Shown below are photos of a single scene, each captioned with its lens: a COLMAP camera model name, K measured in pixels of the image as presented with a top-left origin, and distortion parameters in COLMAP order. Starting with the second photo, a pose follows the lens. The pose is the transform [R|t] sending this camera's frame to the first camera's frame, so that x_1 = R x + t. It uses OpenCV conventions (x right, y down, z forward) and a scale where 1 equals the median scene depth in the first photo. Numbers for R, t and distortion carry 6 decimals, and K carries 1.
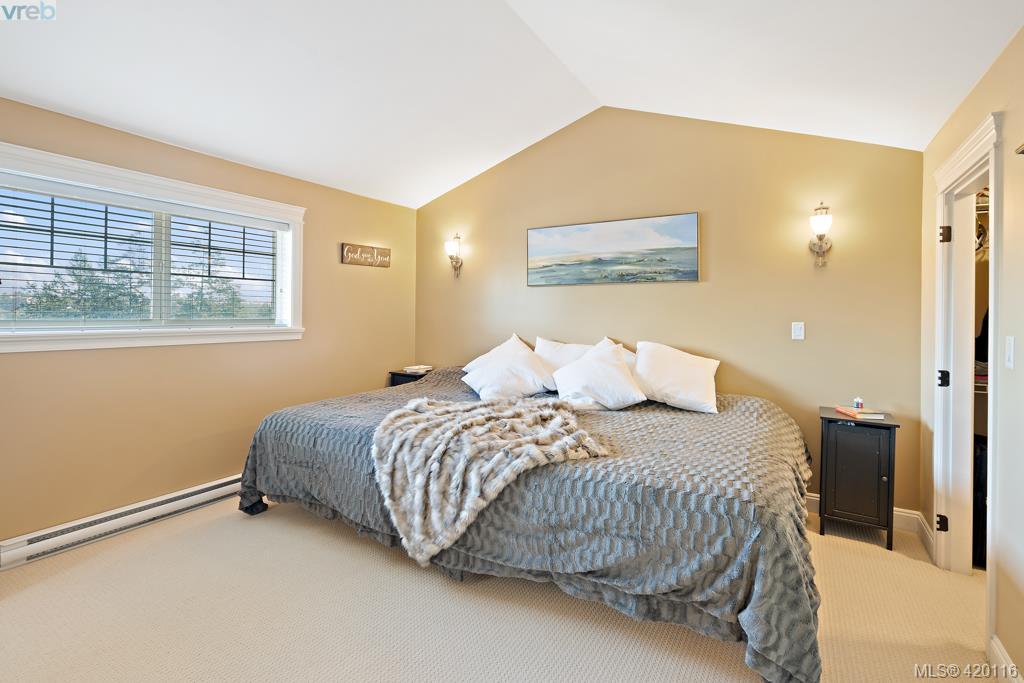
lens RADIAL K [[473.3, 0, 492.5], [0, 473.3, 315.3], [0, 0, 1]] dist [-0.003890, 0.001699]
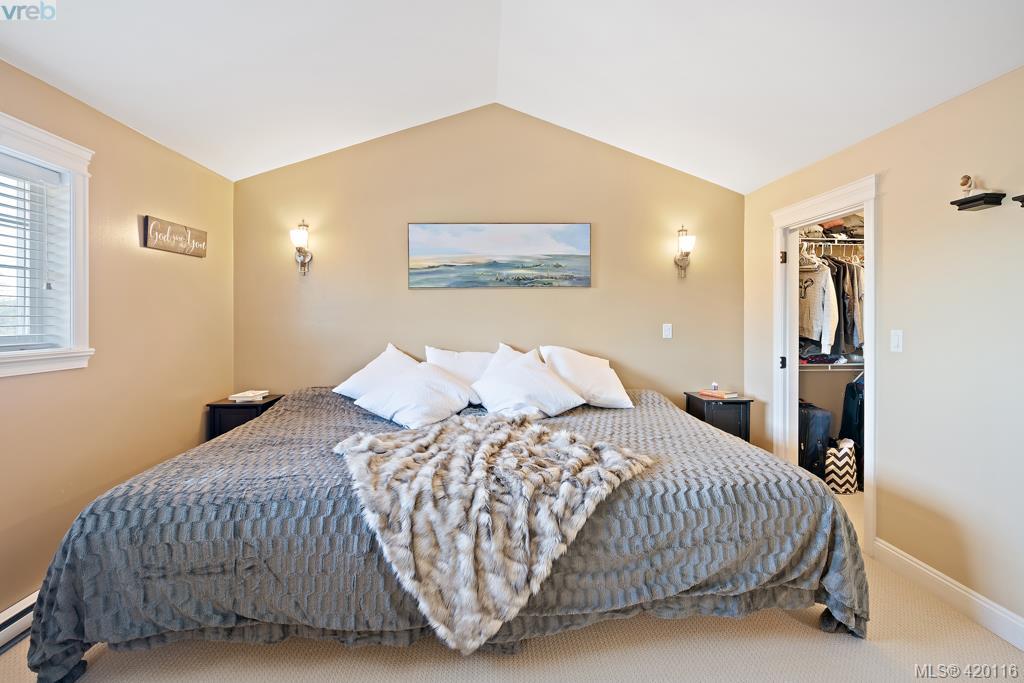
lens RADIAL K [[473.3, 0, 500.6], [0, 473.3, 321.5], [0, 0, 1]] dist [-0.003890, 0.001699]
pose [[0.826670, -0.015931, 0.562462, -0.434983], [0.014790, 0.999869, 0.006583, -0.005832], [-0.562493, 0.002877, 0.826797, 0.285239]]
